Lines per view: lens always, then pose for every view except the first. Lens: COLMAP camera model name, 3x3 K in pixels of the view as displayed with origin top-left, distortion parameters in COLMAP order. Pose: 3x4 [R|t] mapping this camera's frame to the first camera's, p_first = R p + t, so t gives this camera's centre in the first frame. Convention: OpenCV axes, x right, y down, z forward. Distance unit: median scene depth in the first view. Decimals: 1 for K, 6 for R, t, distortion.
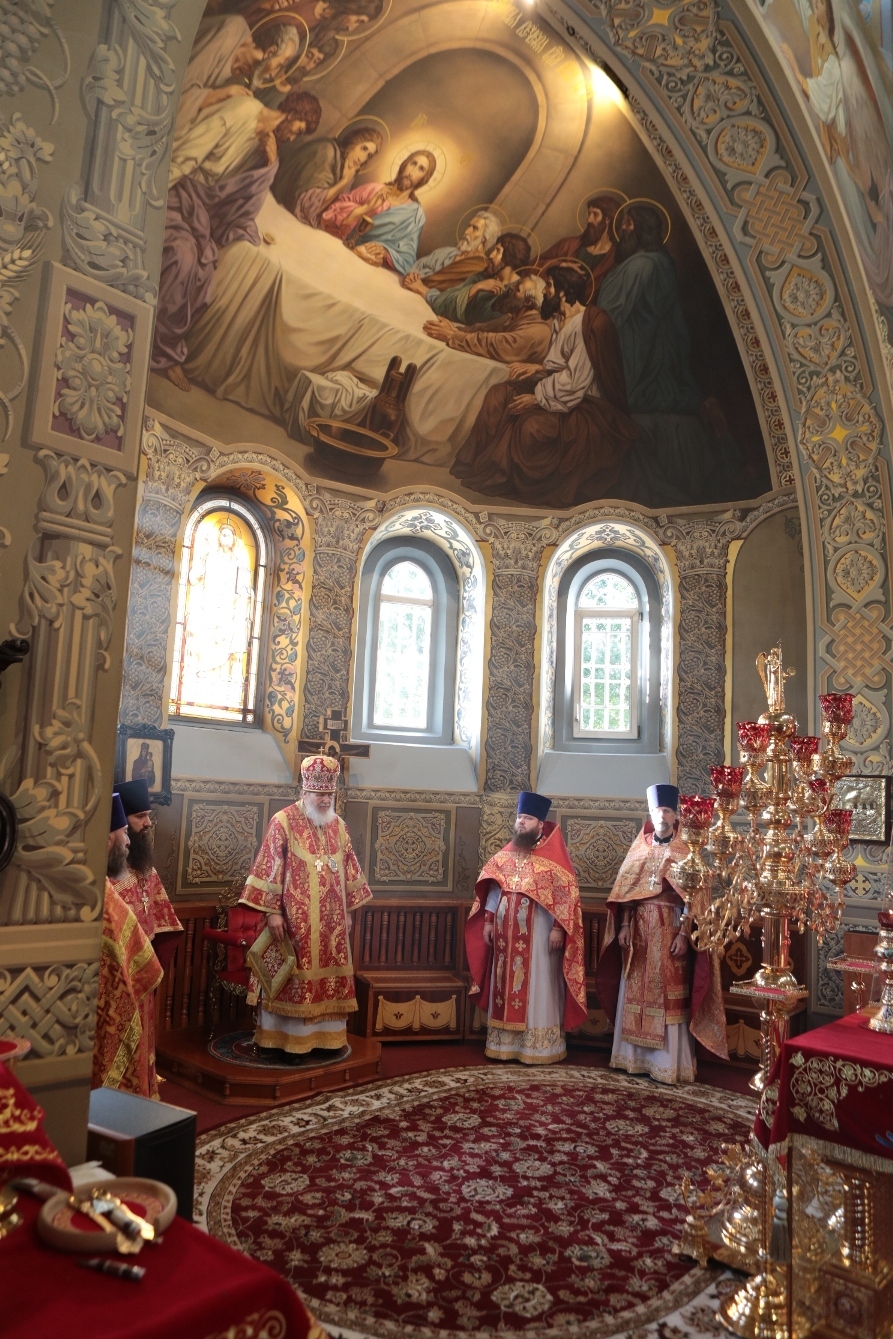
lens RADIAL K [[930.7, 0, 436.8], [0, 930.7, 677.2], [0, 0, 1]] dist [-0.106909, 0.076809]
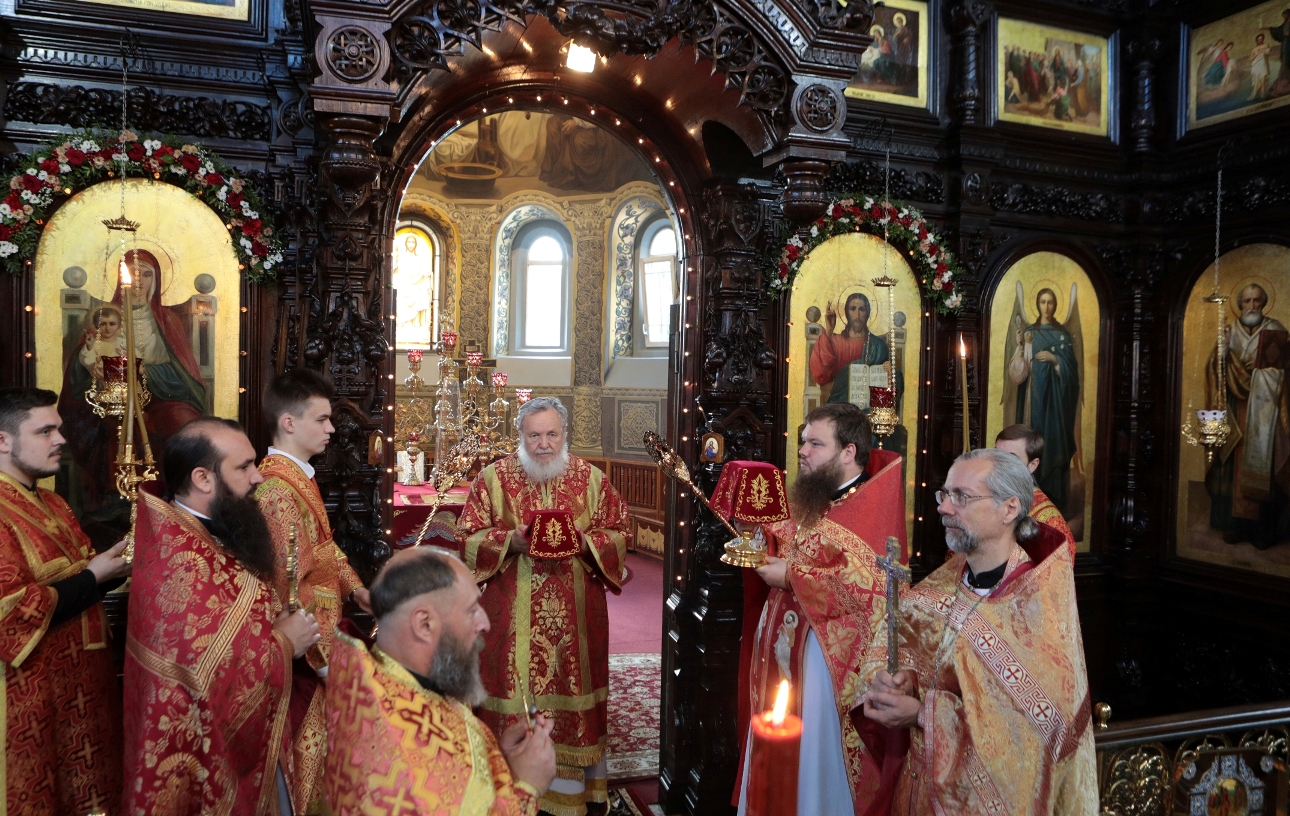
lens RADIAL K [[922.5, 0, 638.5], [0, 922.5, 403.9], [0, 0, 1]] dist [-0.108007, -0.000626]
pose [[0.875928, -0.020621, -0.482000, 1.050938], [0.083583, 0.990464, 0.109518, -0.006980], [0.475145, -0.136217, 0.869300, -0.339105]]
